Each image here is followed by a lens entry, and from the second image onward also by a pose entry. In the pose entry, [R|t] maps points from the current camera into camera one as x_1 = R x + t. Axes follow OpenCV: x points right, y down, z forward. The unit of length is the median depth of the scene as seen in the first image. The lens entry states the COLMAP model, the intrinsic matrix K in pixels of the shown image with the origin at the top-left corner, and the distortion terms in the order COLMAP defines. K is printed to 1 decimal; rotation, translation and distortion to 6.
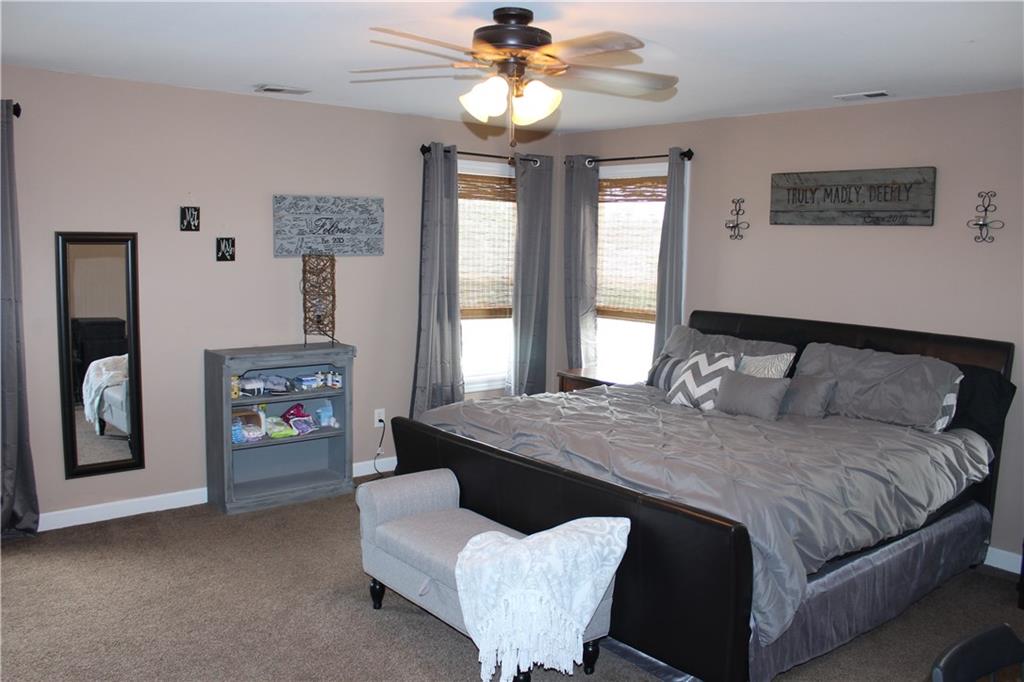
lens RADIAL K [[858.0, 0, 504.6], [0, 858.0, 345.4], [0, 0, 1]] dist [-0.154082, 0.134805]
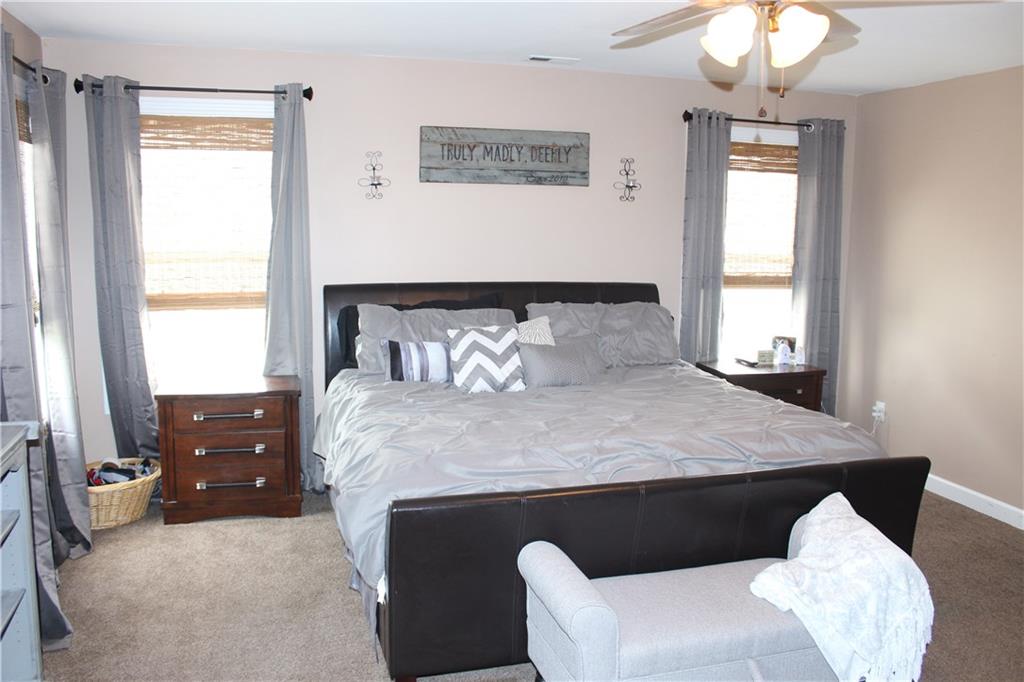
lens RADIAL K [[858.0, 0, 510.6], [0, 858.0, 333.8], [0, 0, 1]] dist [-0.154082, 0.134805]
pose [[0.409852, -0.137549, 0.901722, -0.522941], [0.103930, 0.989169, 0.103650, -0.071486], [-0.906212, 0.051235, 0.419708, 0.571777]]
